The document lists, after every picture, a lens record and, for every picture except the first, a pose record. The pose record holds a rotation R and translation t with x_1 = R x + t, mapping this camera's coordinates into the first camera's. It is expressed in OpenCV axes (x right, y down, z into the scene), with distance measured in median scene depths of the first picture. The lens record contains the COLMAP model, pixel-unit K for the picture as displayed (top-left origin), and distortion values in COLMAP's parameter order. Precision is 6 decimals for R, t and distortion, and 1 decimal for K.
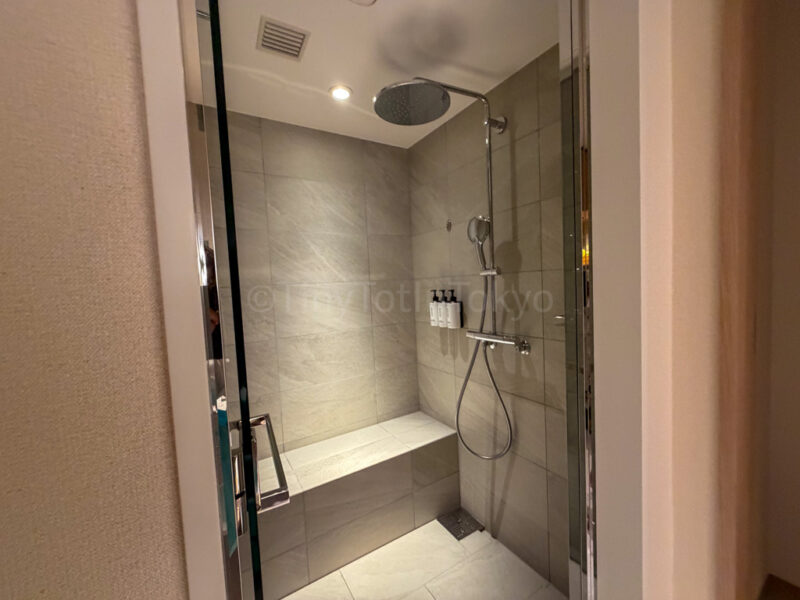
lens RADIAL K [[317.5, 0, 398.0], [0, 317.5, 297.6], [0, 0, 1]] dist [0.003039, -0.000094]
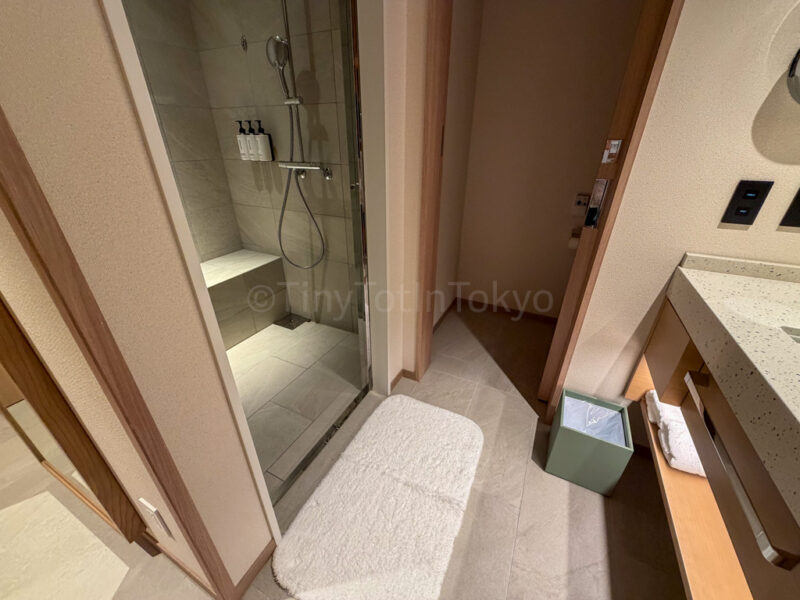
lens RADIAL K [[317.5, 0, 398.6], [0, 317.5, 299.9], [0, 0, 1]] dist [0.003039, -0.000094]
pose [[0.842323, -0.197150, 0.501621, -0.086494], [-0.015538, 0.921429, 0.388237, 0.111817], [-0.538749, -0.334815, 0.773077, -0.263921]]
